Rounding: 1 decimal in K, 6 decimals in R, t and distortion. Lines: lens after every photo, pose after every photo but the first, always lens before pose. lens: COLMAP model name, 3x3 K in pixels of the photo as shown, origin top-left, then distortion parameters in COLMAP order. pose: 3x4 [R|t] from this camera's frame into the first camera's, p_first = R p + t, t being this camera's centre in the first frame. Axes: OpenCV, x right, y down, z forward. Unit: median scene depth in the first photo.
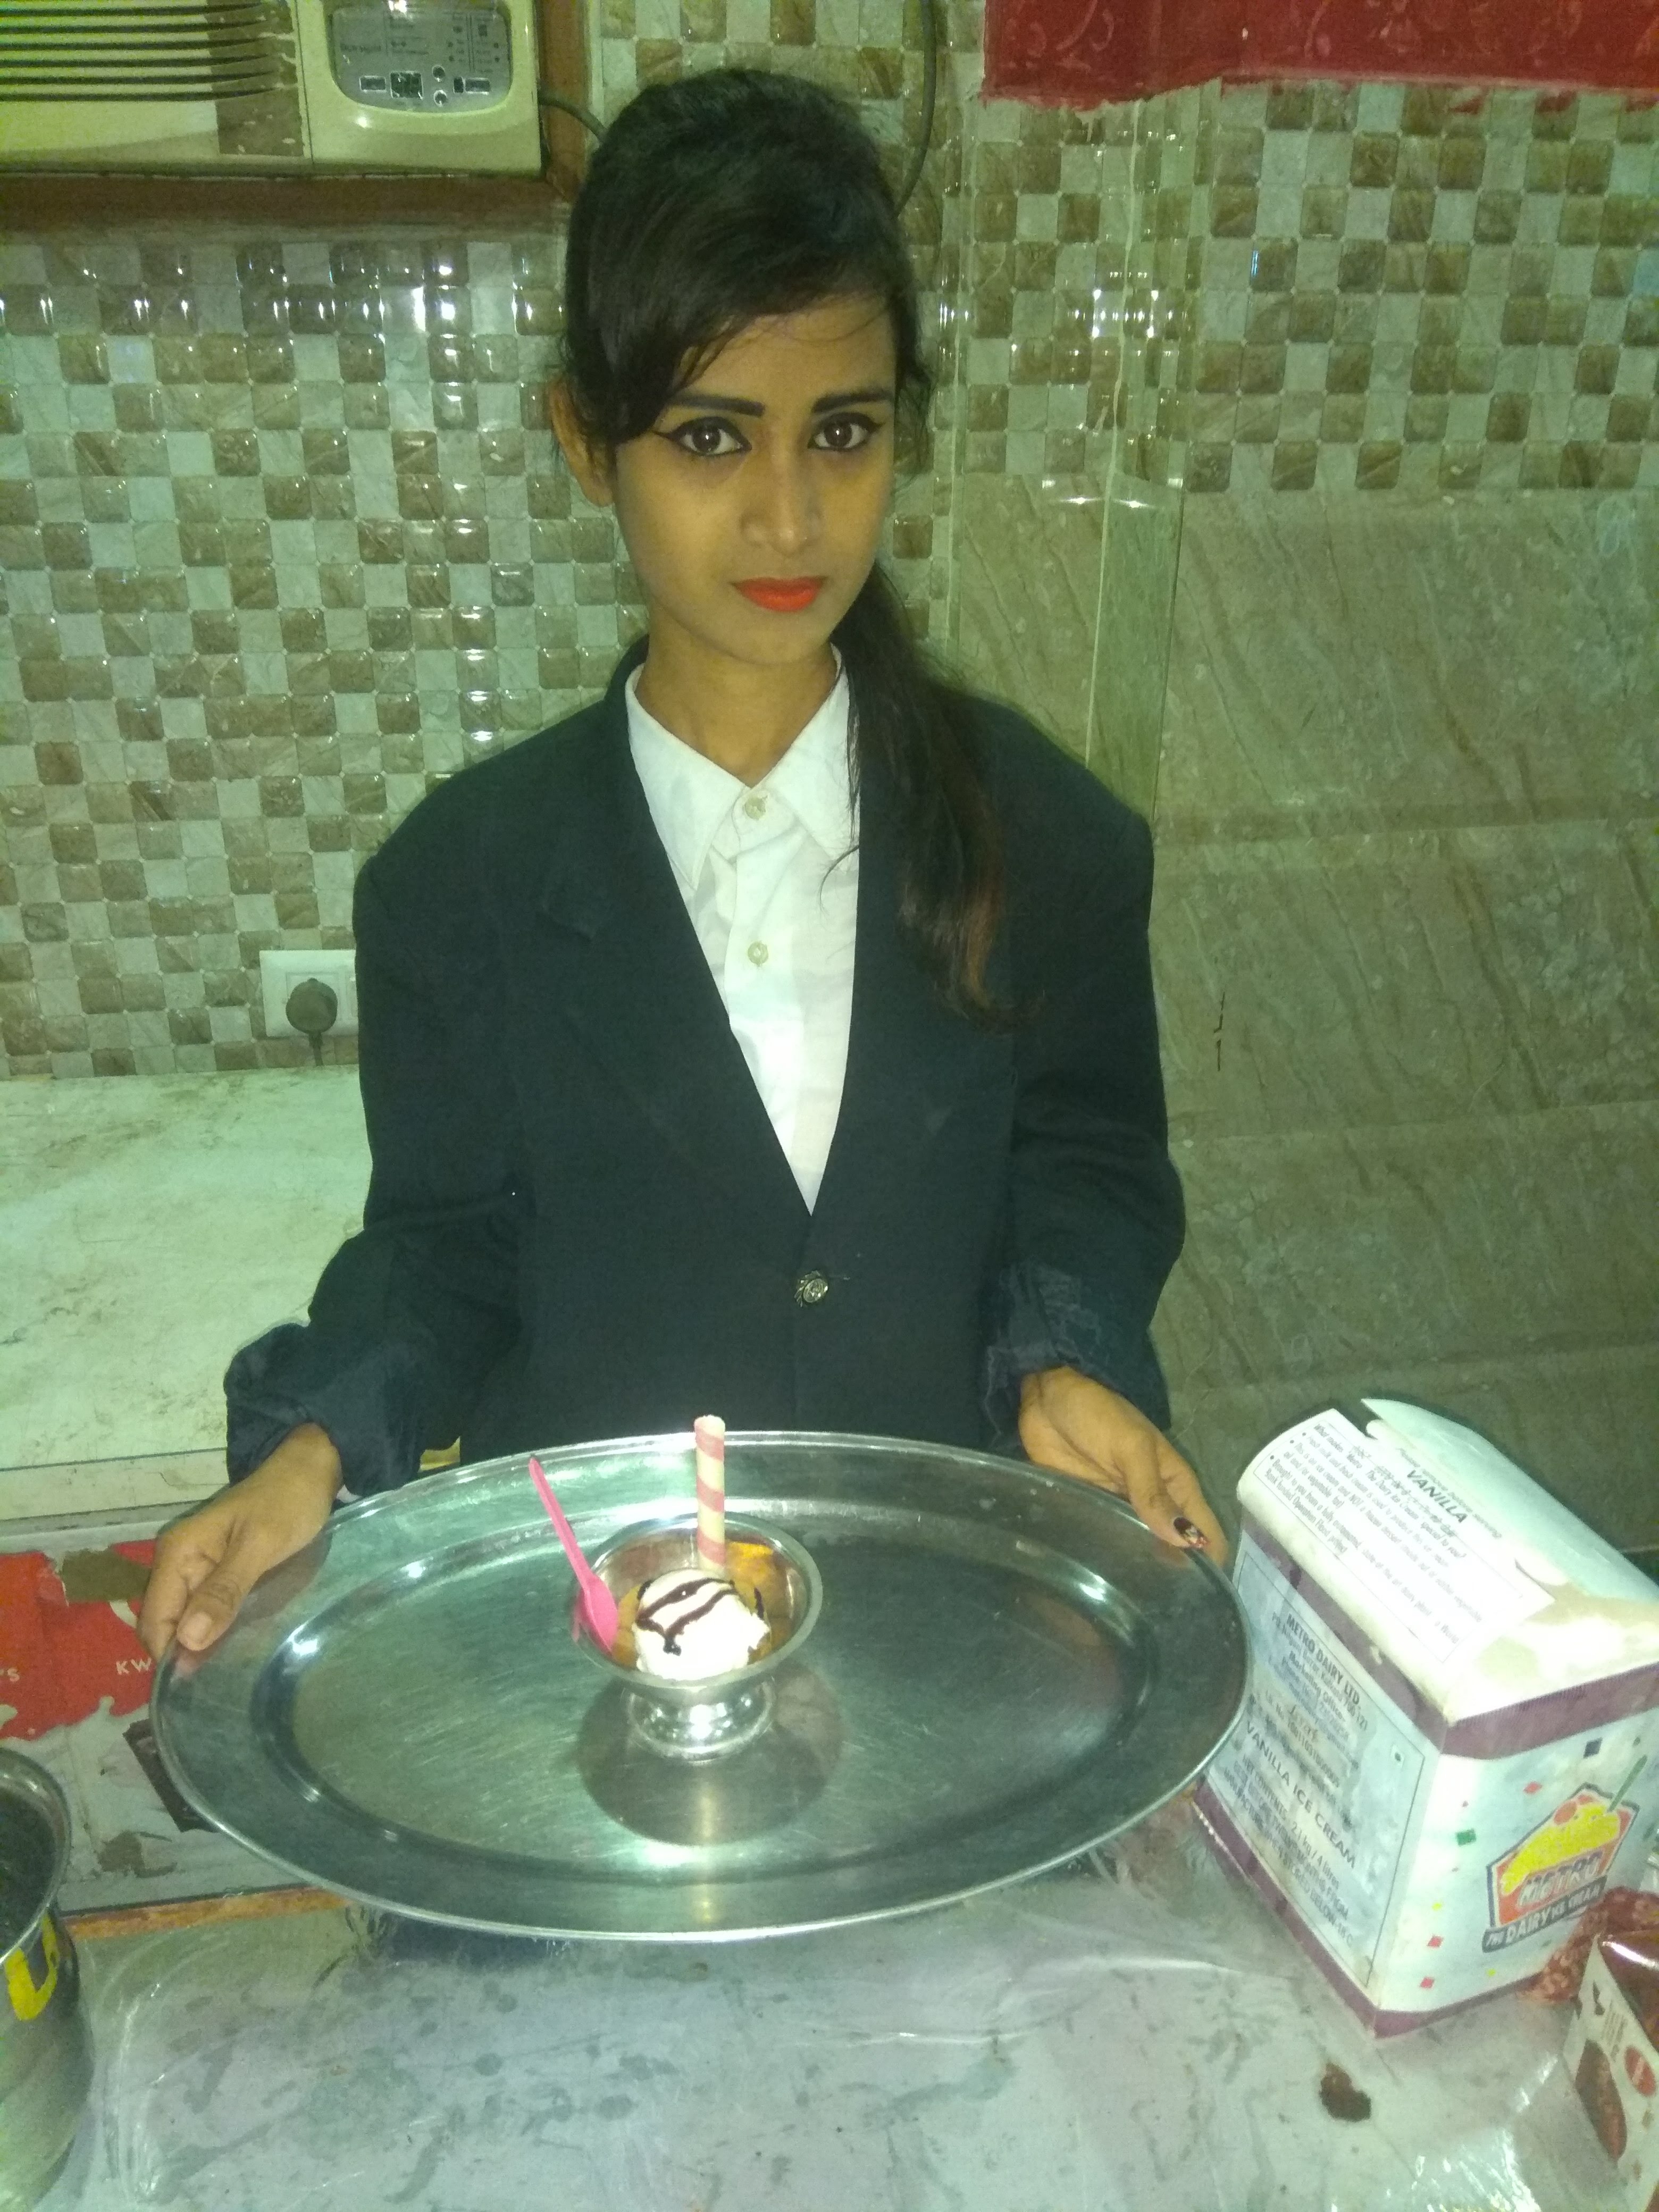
lens RADIAL K [[1730.6, 0, 834.8], [0, 1730.6, 1107.0], [0, 0, 1]] dist [0.055176, -0.088749]
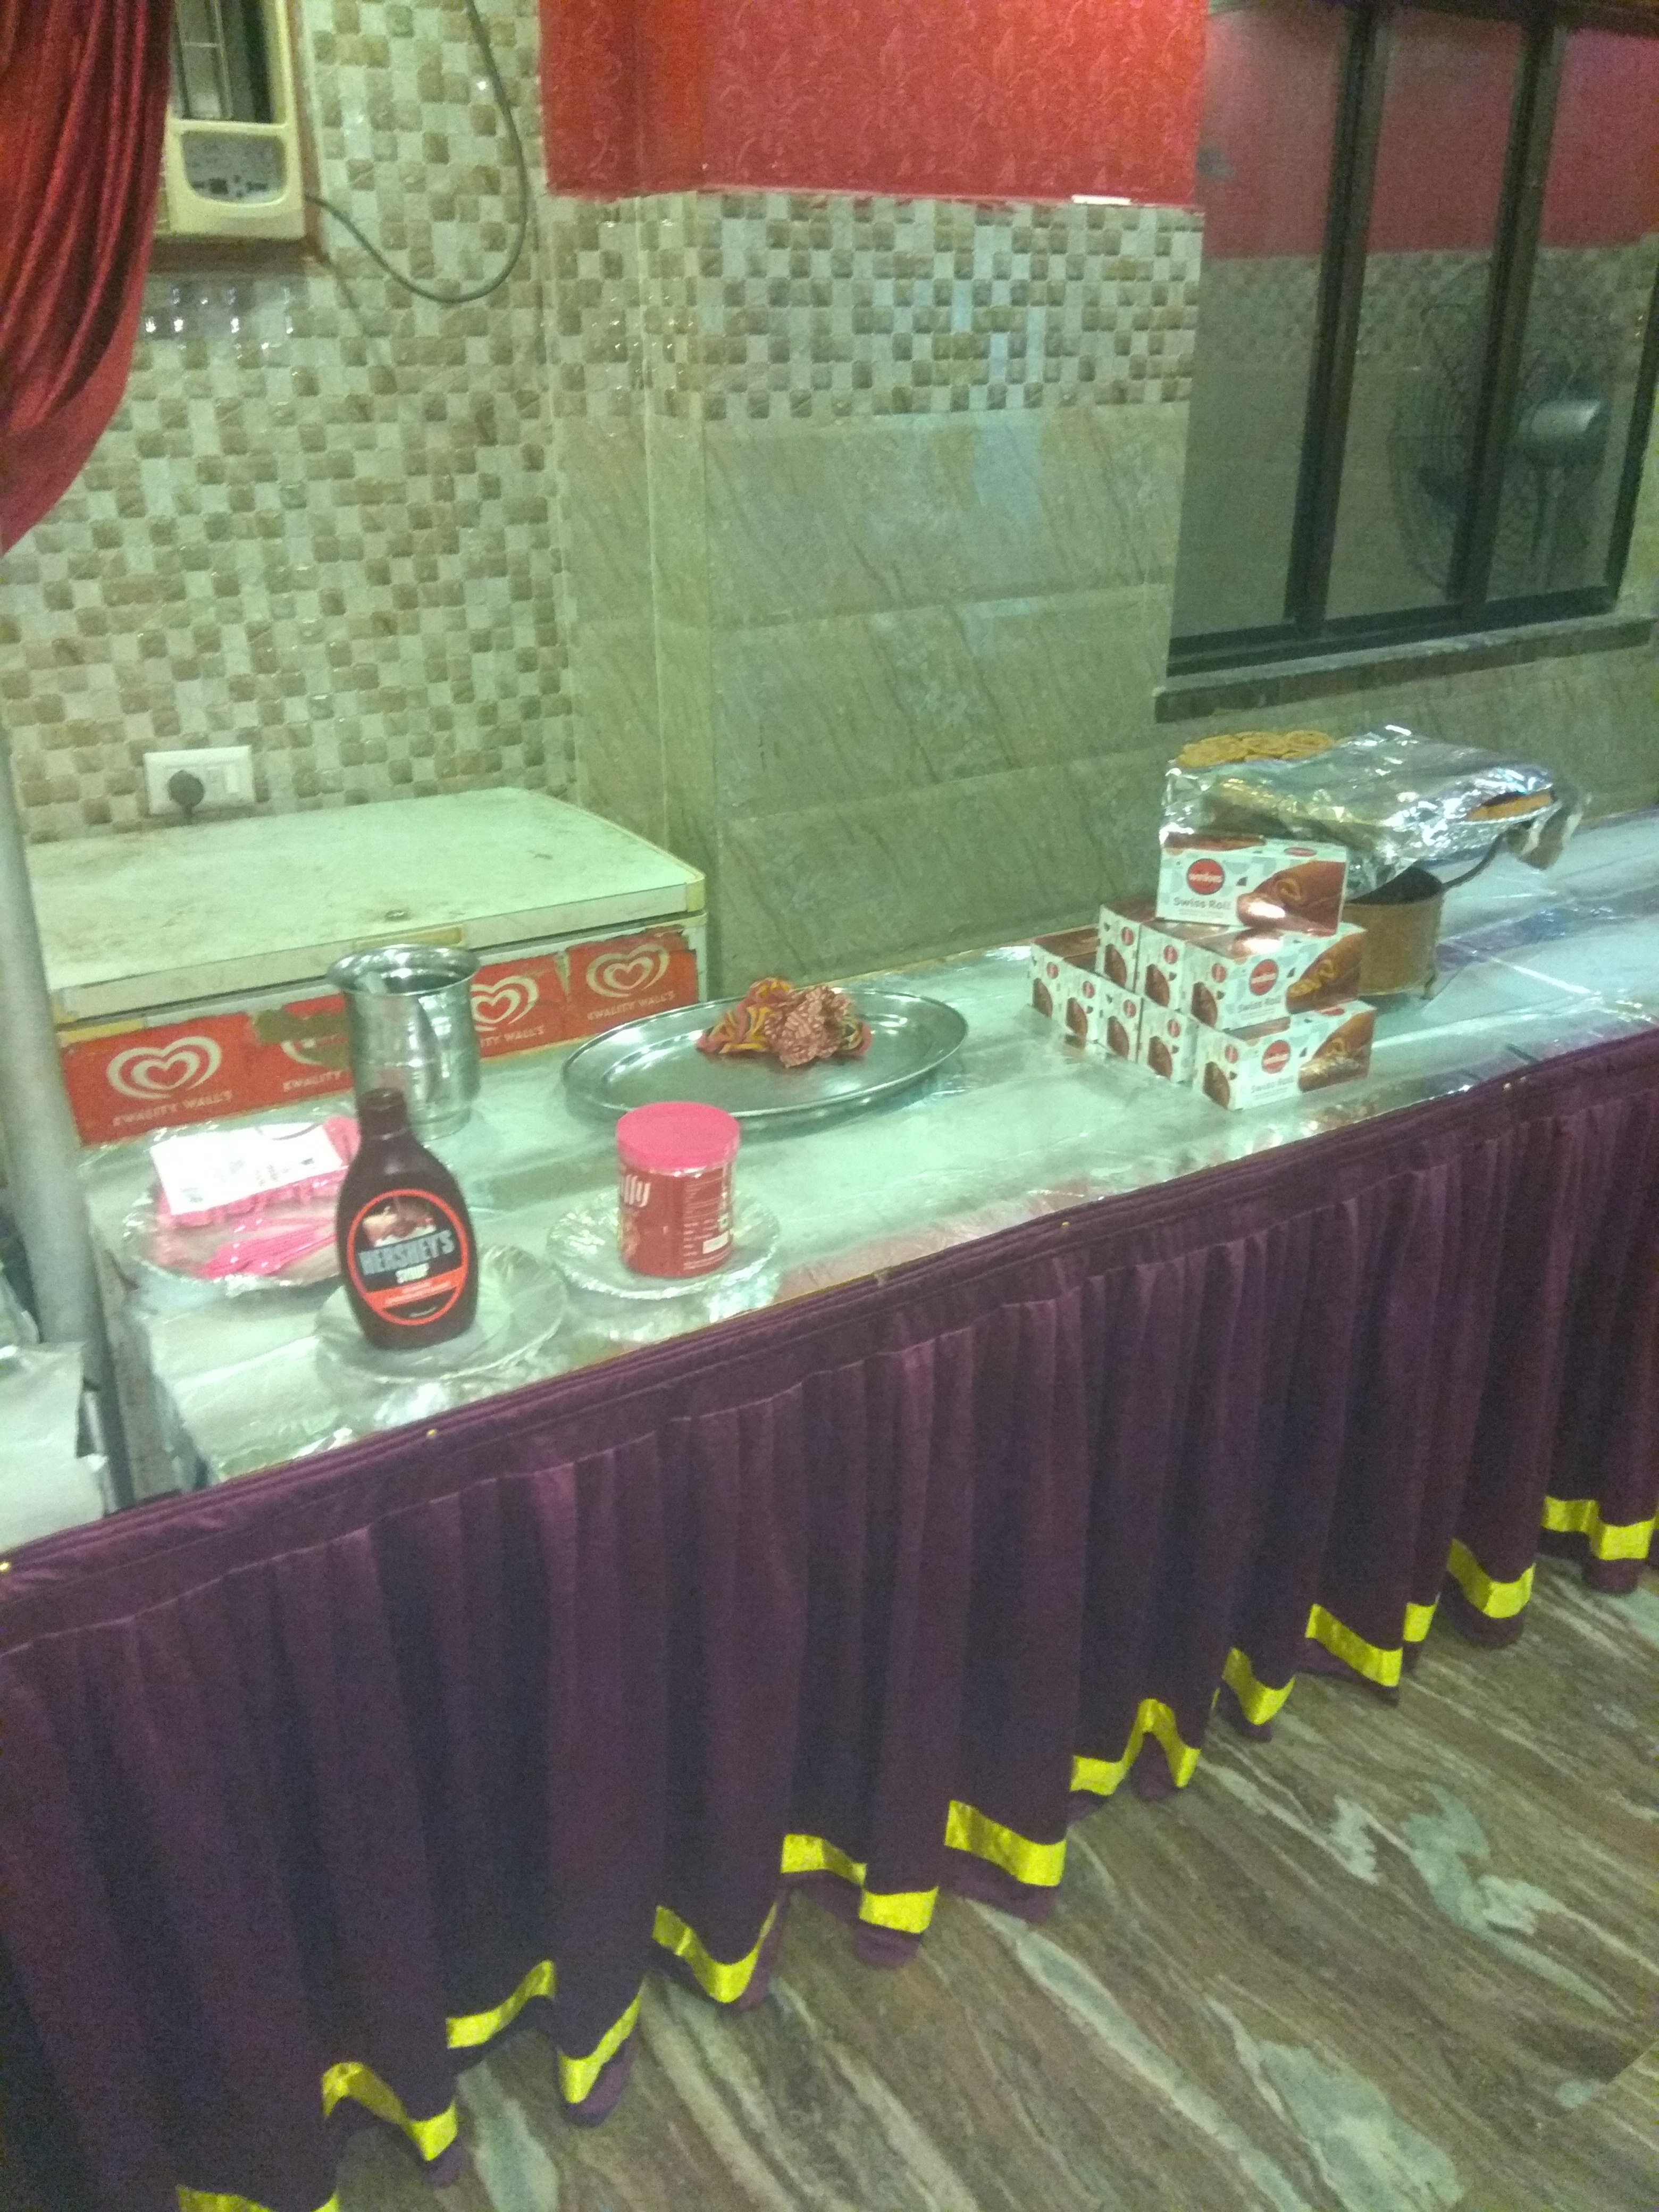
lens RADIAL K [[1730.6, 0, 815.9], [0, 1730.6, 1101.4], [0, 0, 1]] dist [0.055176, -0.088749]
pose [[0.925916, -0.164723, 0.339920, -0.394937], [0.168233, 0.985557, 0.019342, 0.302613], [-0.338196, 0.039277, 0.940256, -0.649977]]
